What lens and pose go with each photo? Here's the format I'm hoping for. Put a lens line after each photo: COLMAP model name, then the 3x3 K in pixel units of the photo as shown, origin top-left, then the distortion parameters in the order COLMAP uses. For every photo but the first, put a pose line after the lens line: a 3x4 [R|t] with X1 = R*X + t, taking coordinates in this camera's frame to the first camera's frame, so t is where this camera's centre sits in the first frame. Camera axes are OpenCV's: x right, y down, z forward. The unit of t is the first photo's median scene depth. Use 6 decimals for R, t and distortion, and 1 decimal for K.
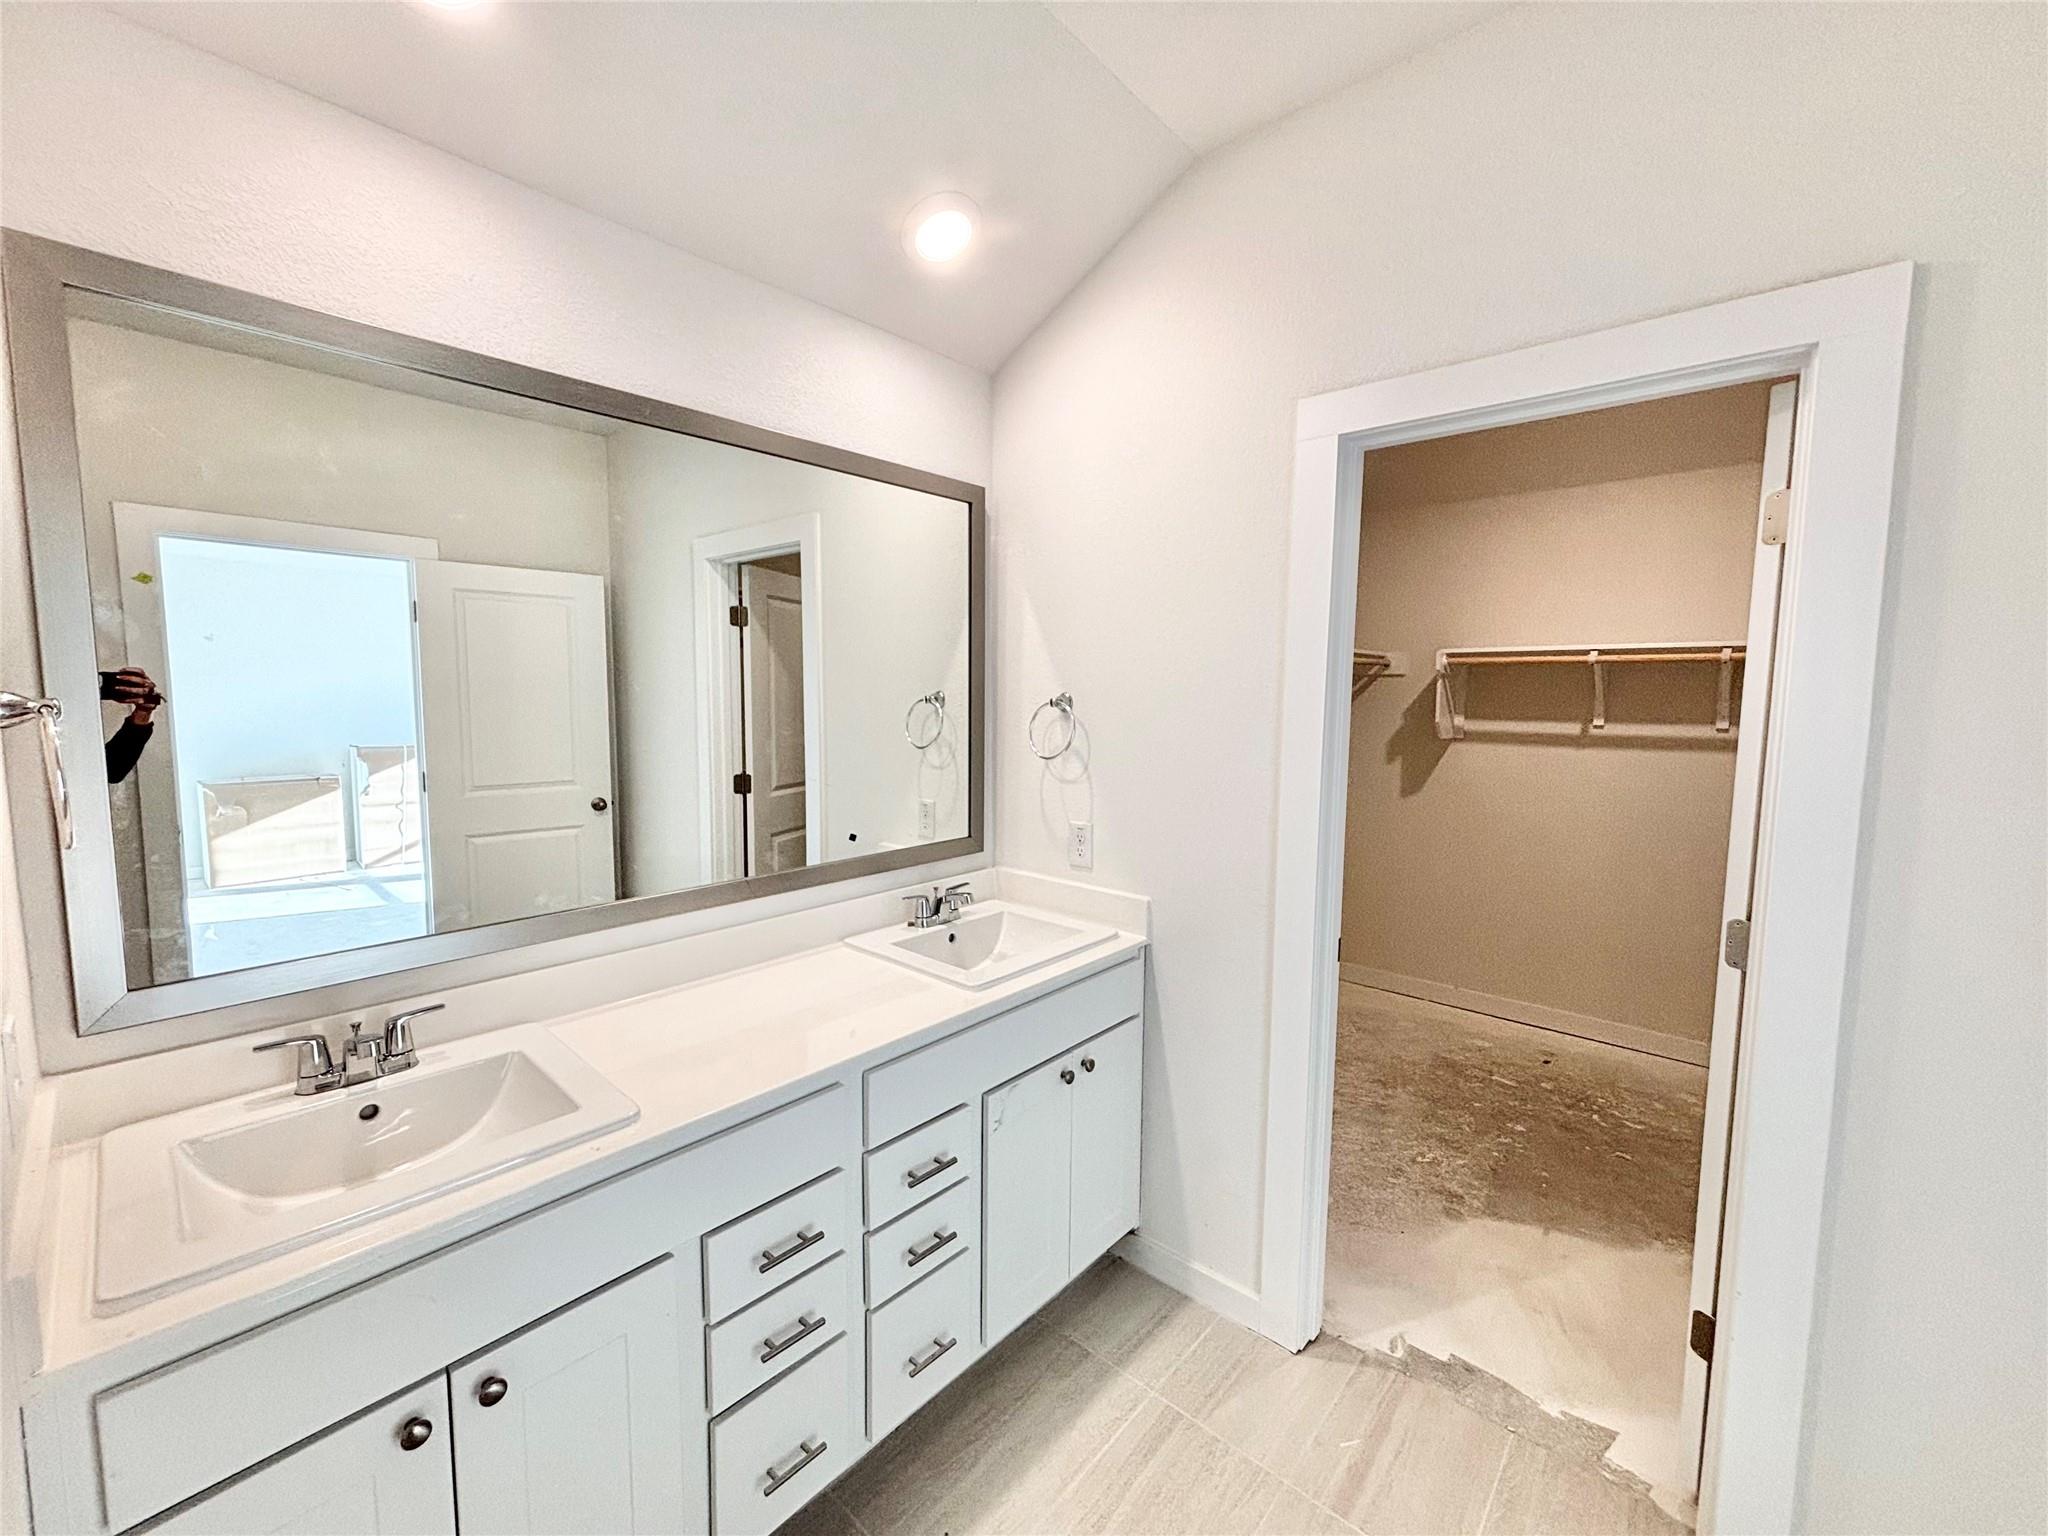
lens RADIAL K [[826.2, 0, 1024.0], [0, 826.2, 762.4], [0, 0, 1]] dist [-0.004638, -0.000185]
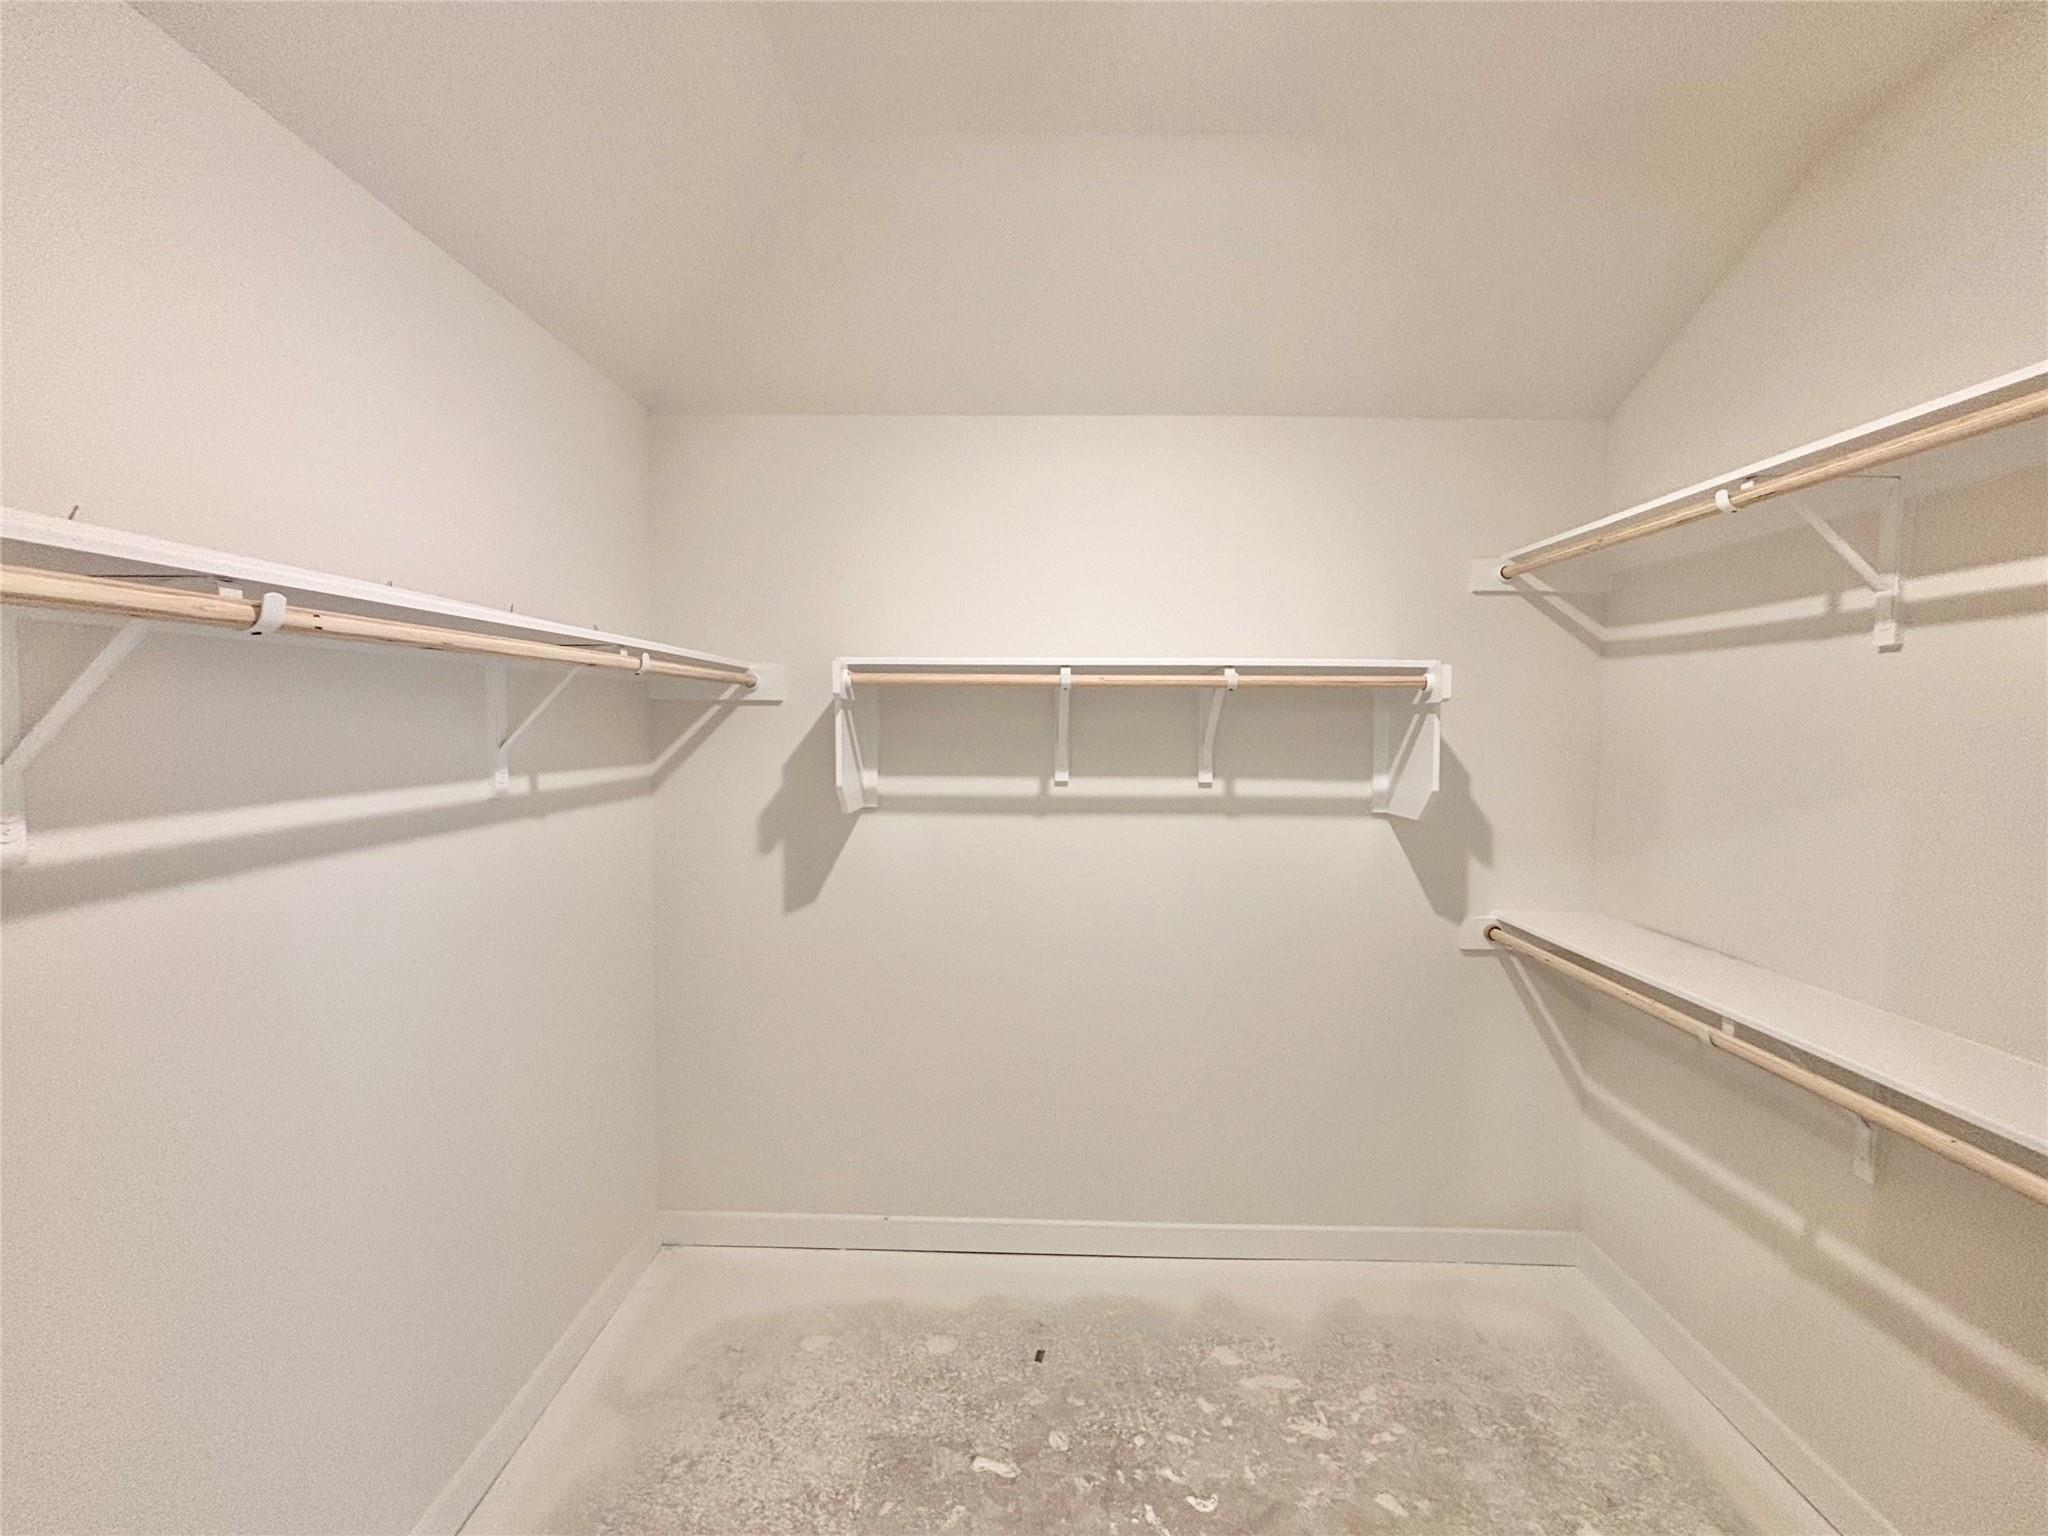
lens RADIAL K [[826.2, 0, 1024.5], [0, 826.2, 762.9], [0, 0, 1]] dist [-0.004638, -0.000185]
pose [[0.763702, -0.036189, 0.644553, 0.238176], [0.053675, 0.998530, -0.007534, -0.054636], [-0.643333, 0.040350, 0.764522, 0.493801]]
